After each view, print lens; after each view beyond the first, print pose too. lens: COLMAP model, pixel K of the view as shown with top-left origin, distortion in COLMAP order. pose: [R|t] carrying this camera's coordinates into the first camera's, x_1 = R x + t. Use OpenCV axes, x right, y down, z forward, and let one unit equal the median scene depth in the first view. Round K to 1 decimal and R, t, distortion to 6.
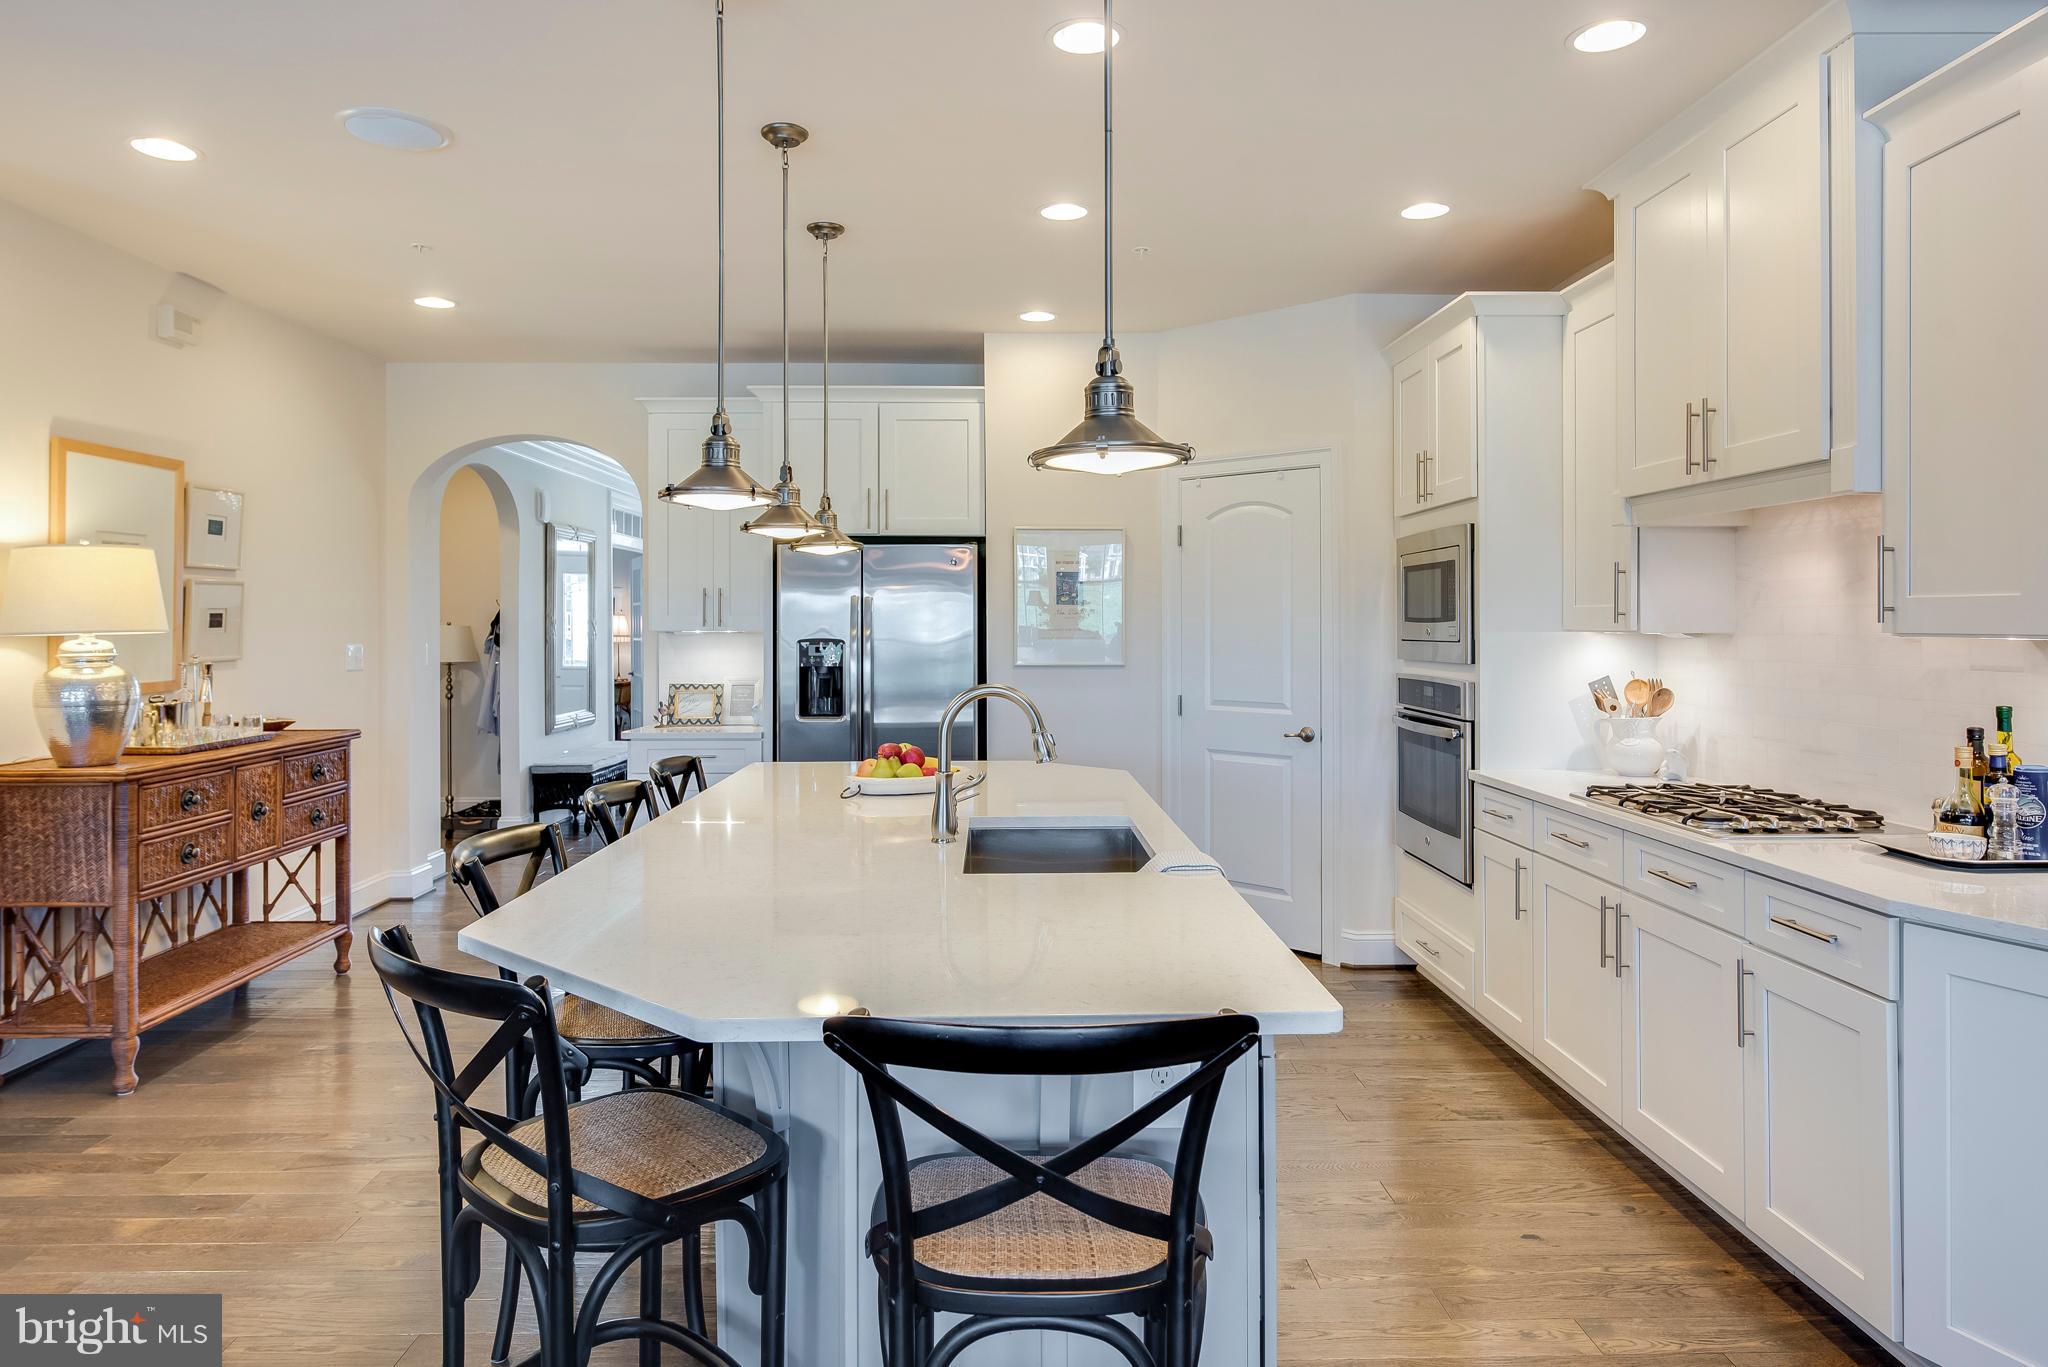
lens RADIAL K [[1269.4, 0, 1014.5], [0, 1269.4, 623.4], [0, 0, 1]] dist [-0.006270, 0.002826]
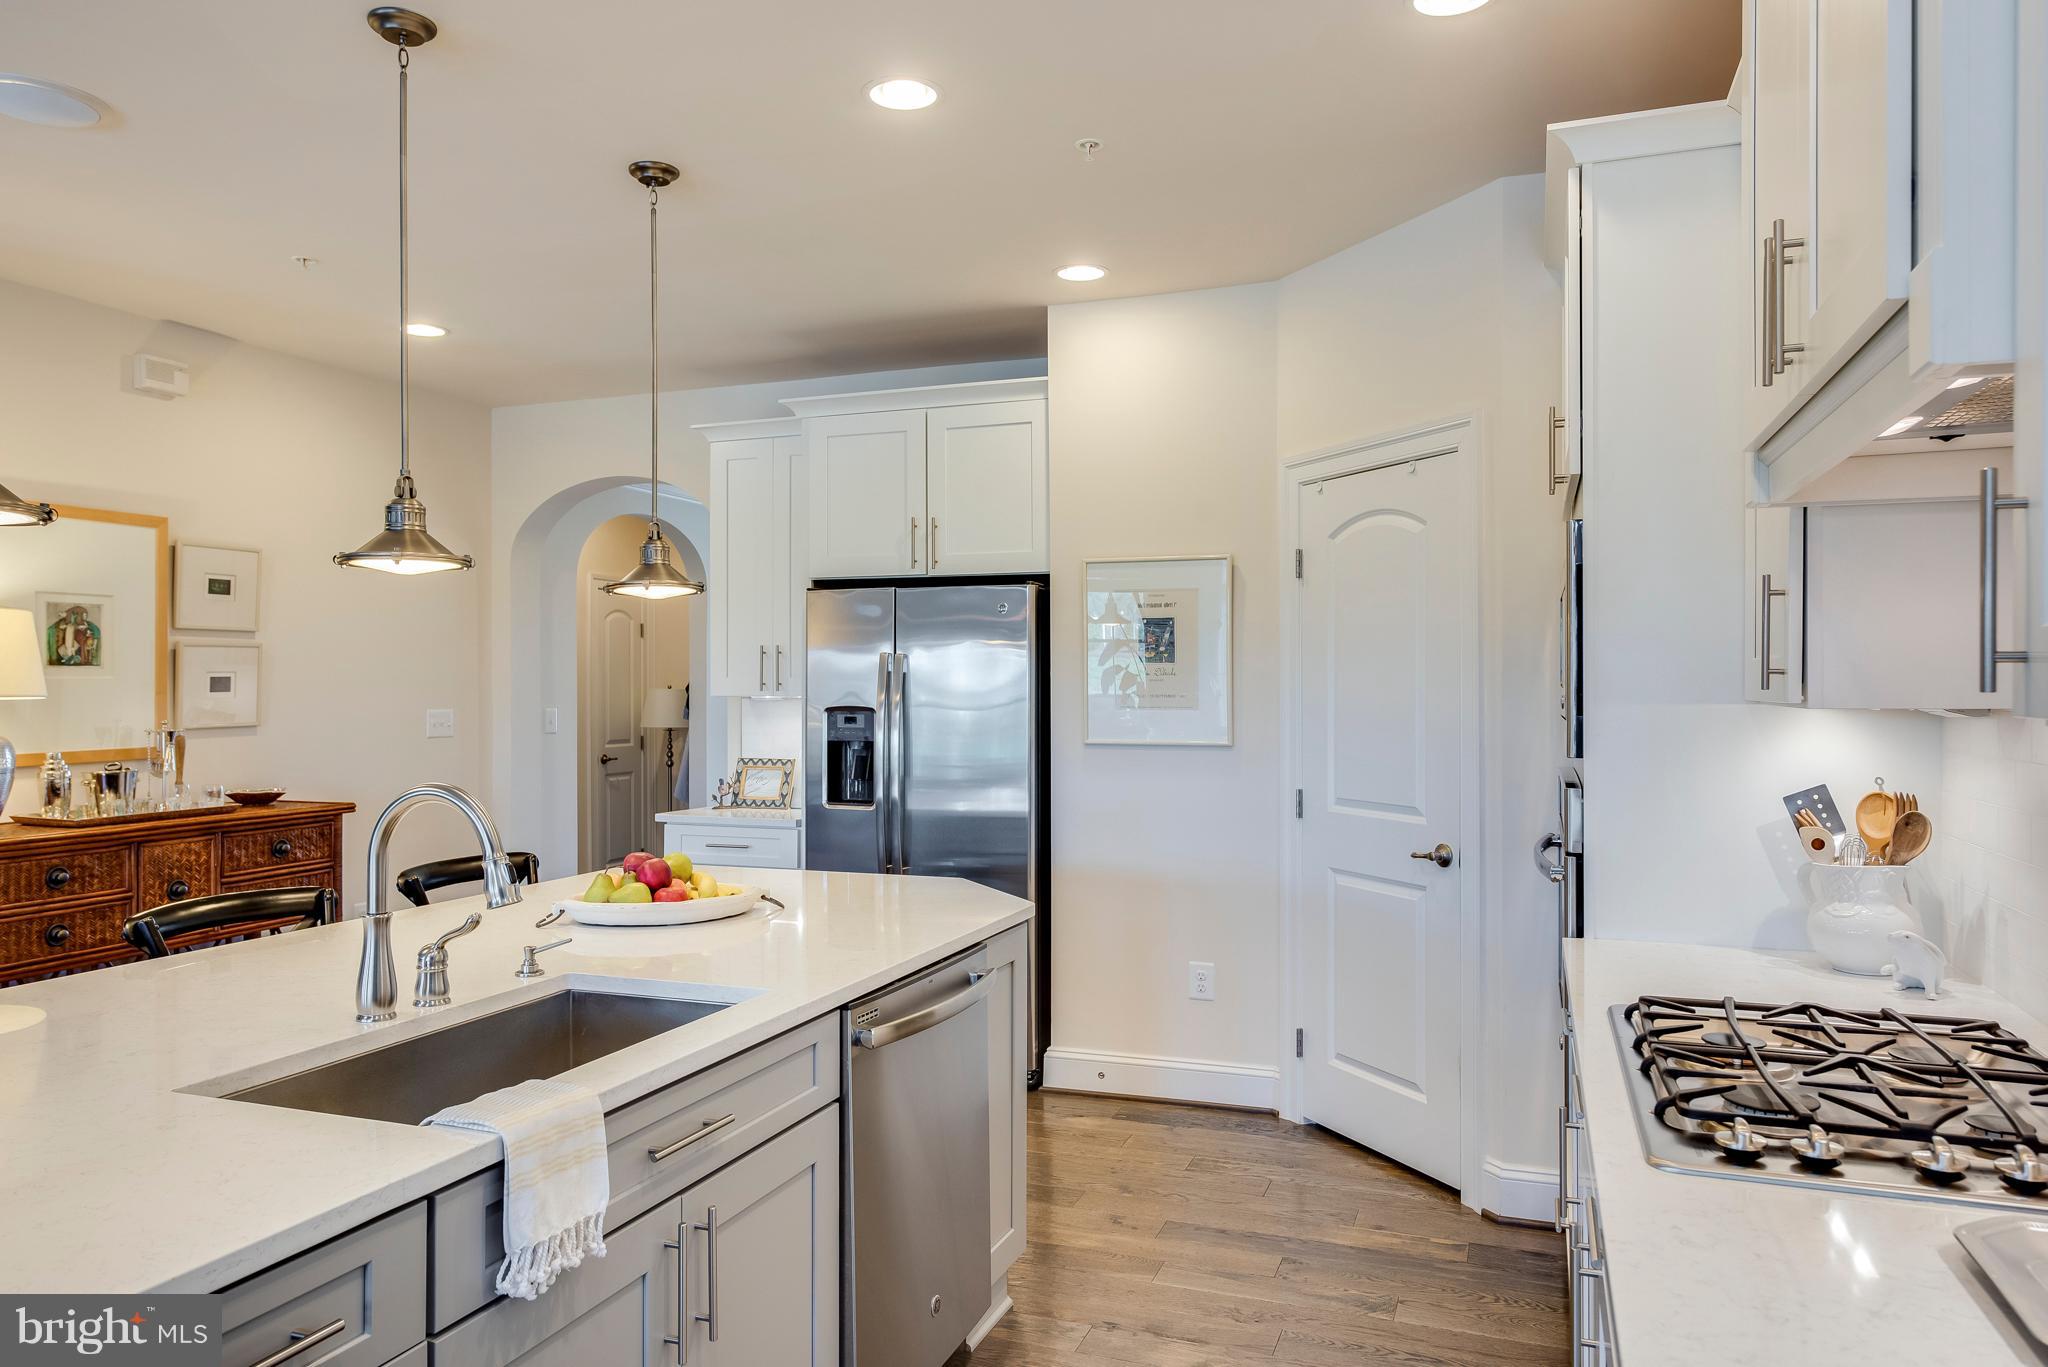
lens RADIAL K [[1365.9, 0, 1007.8], [0, 1365.9, 684.6], [0, 0, 1]] dist [-0.002895, -0.008972]
pose [[0.928146, -0.000538, -0.372215, 0.315046], [0.000388, 1.000000, -0.000478, -0.001600], [0.372215, 0.000299, 0.928147, 0.279325]]
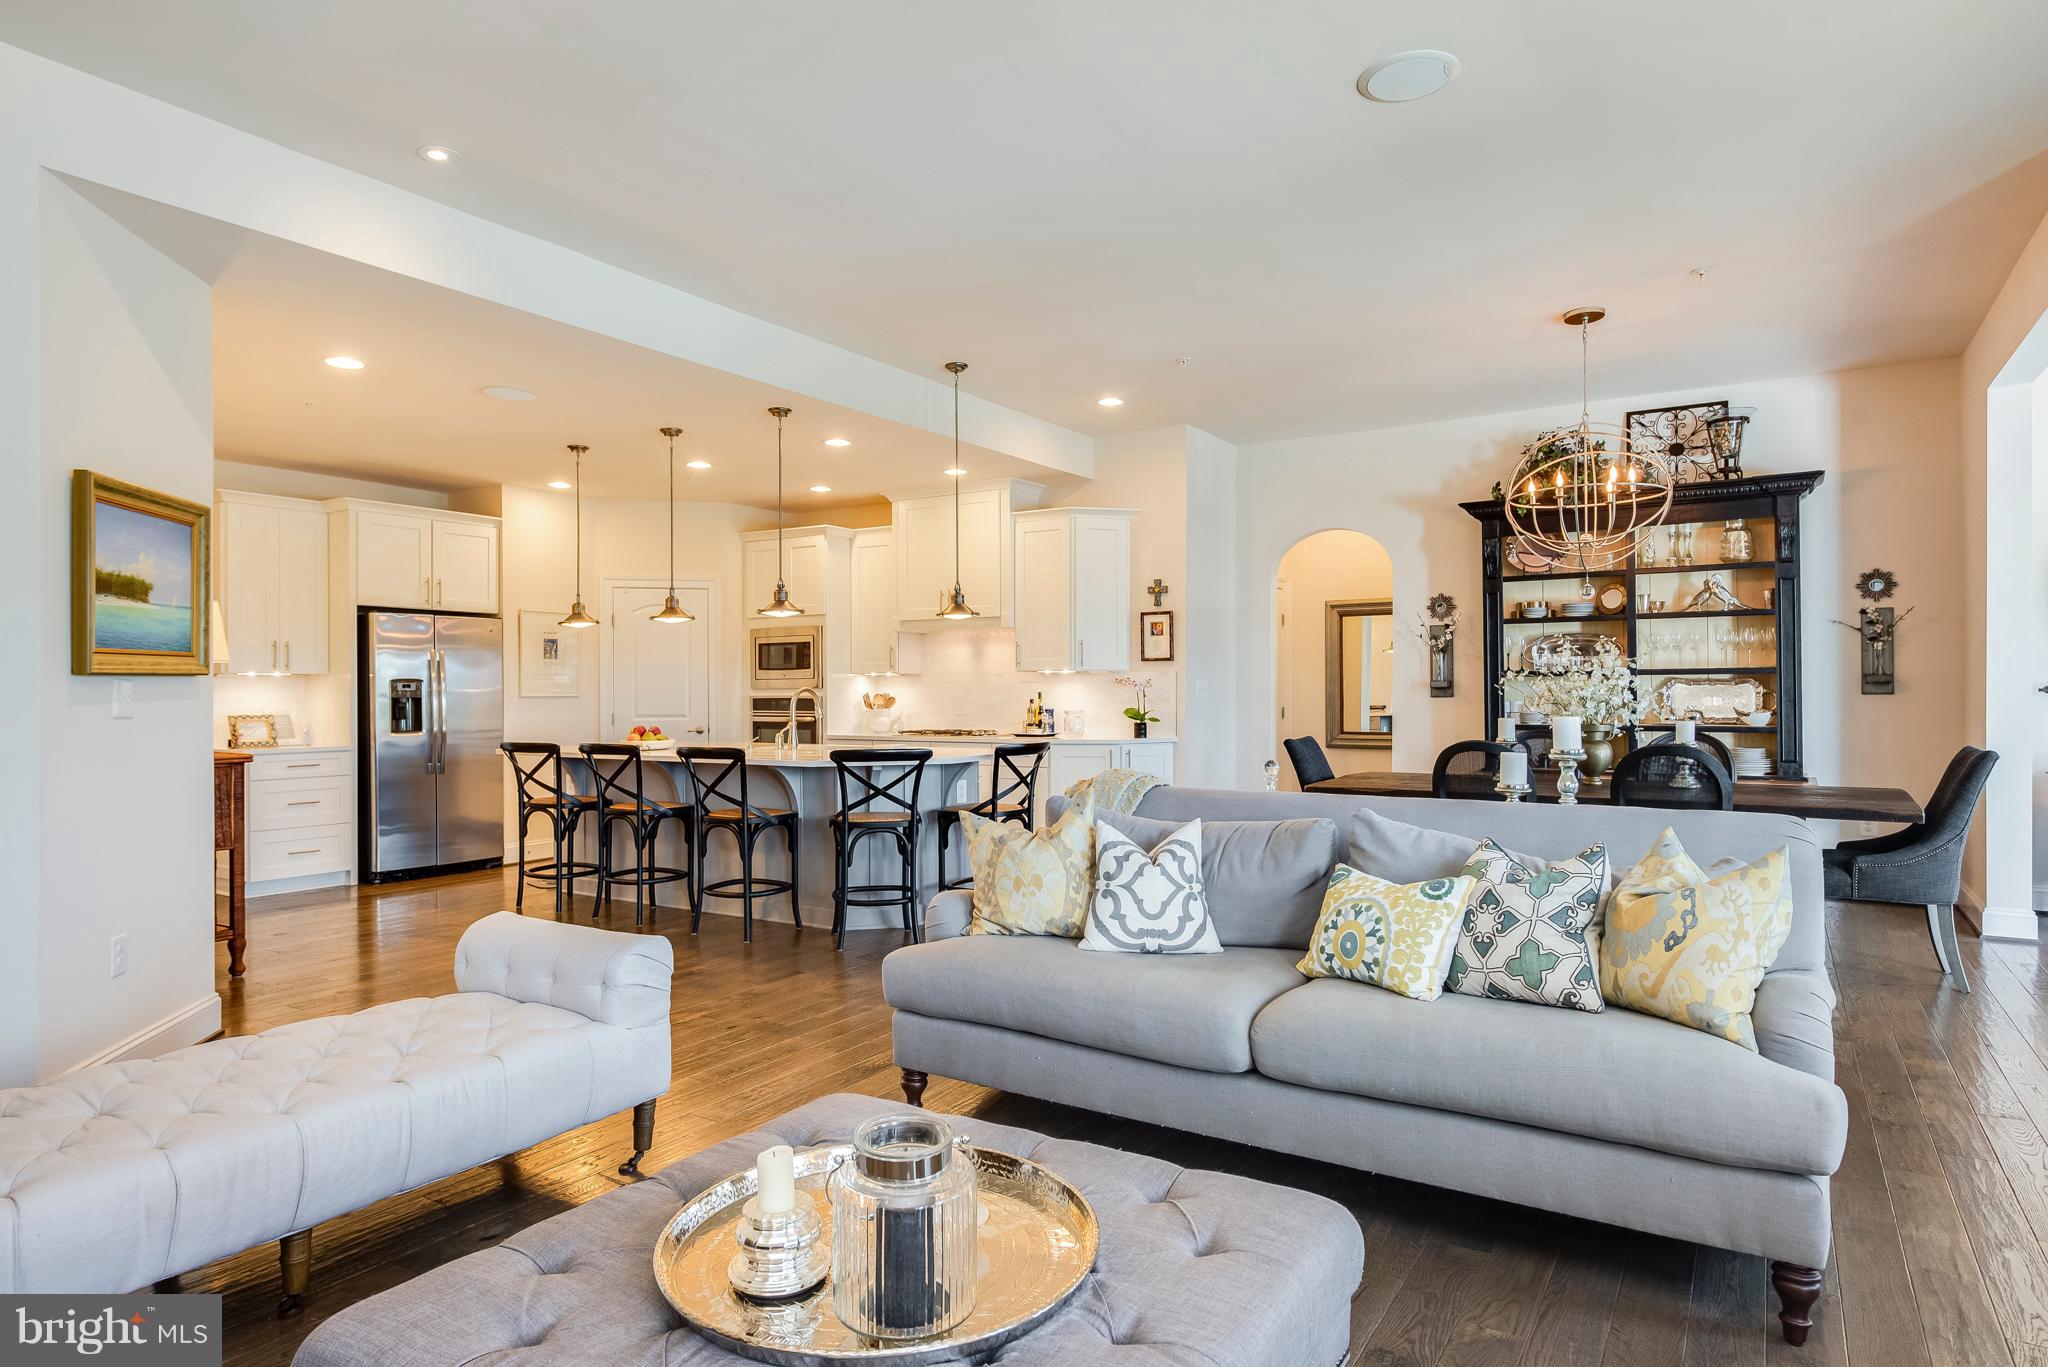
lens RADIAL K [[1167.1, 0, 1019.6], [0, 1167.1, 690.8], [0, 0, 1]] dist [0.000660, 0.007075]
pose [[0.552852, -0.001234, 0.833278, -1.058100], [0.003910, 0.999992, -0.001113, 0.036302], [-0.833270, 0.003874, 0.552853, -0.397390]]
